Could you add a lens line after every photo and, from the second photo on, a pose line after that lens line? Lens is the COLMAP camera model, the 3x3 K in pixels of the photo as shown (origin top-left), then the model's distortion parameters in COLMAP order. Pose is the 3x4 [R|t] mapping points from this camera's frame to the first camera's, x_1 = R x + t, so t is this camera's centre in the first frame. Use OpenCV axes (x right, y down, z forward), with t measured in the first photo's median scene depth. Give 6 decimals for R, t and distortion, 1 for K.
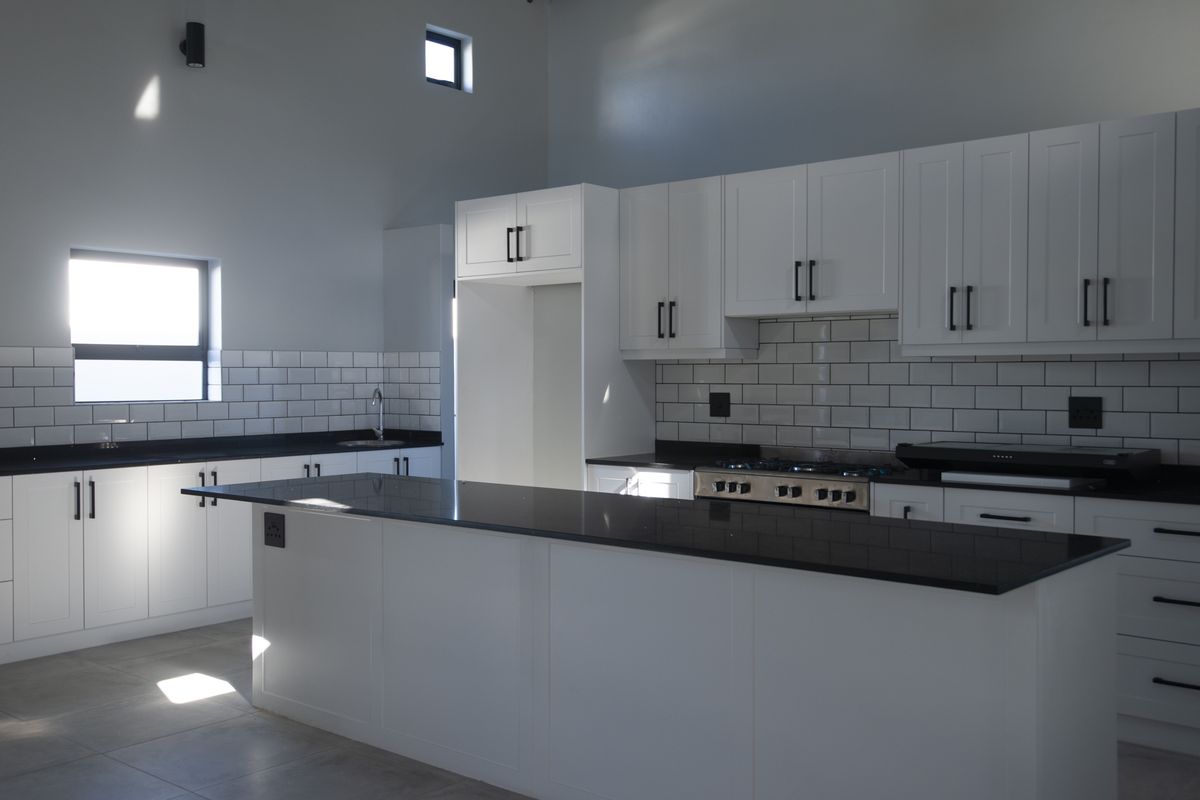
lens RADIAL K [[1235.0, 0, 599.8], [0, 1235.0, 438.2], [0, 0, 1]] dist [0.051548, 0.005662]
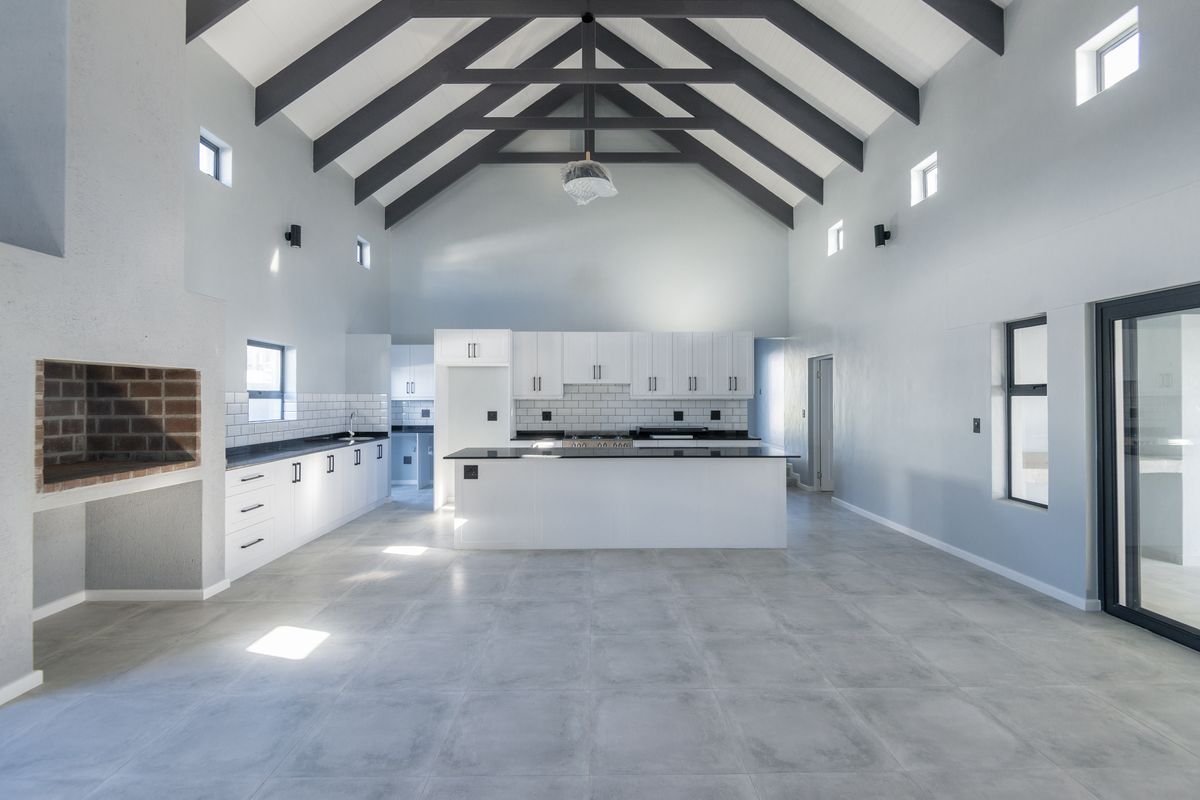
lens RADIAL K [[580.8, 0, 652.8], [0, 580.8, 372.6], [0, 0, 1]] dist [0.036574, -0.021905]
pose [[0.695289, 0.034437, 0.717905, -0.656994], [0.036927, 0.995821, -0.083532, -0.007421], [-0.717781, 0.084589, 0.691111, -0.025977]]
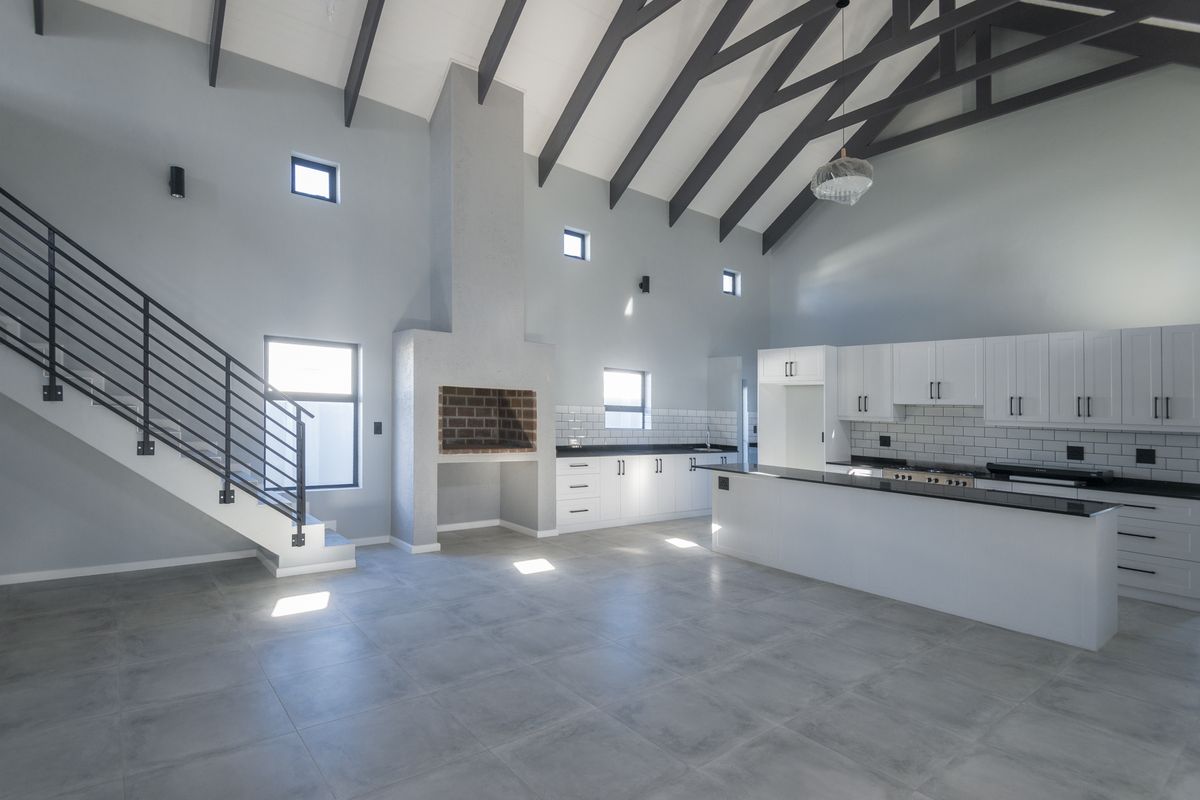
lens RADIAL K [[669.4, 0, 555.5], [0, 669.4, 397.1], [0, 0, 1]] dist [0.021028, -0.021824]
pose [[0.979406, 0.032666, -0.199239, -0.262575], [-0.047186, 0.996530, -0.068565, 0.006004], [0.196308, 0.076555, 0.977549, -0.354371]]
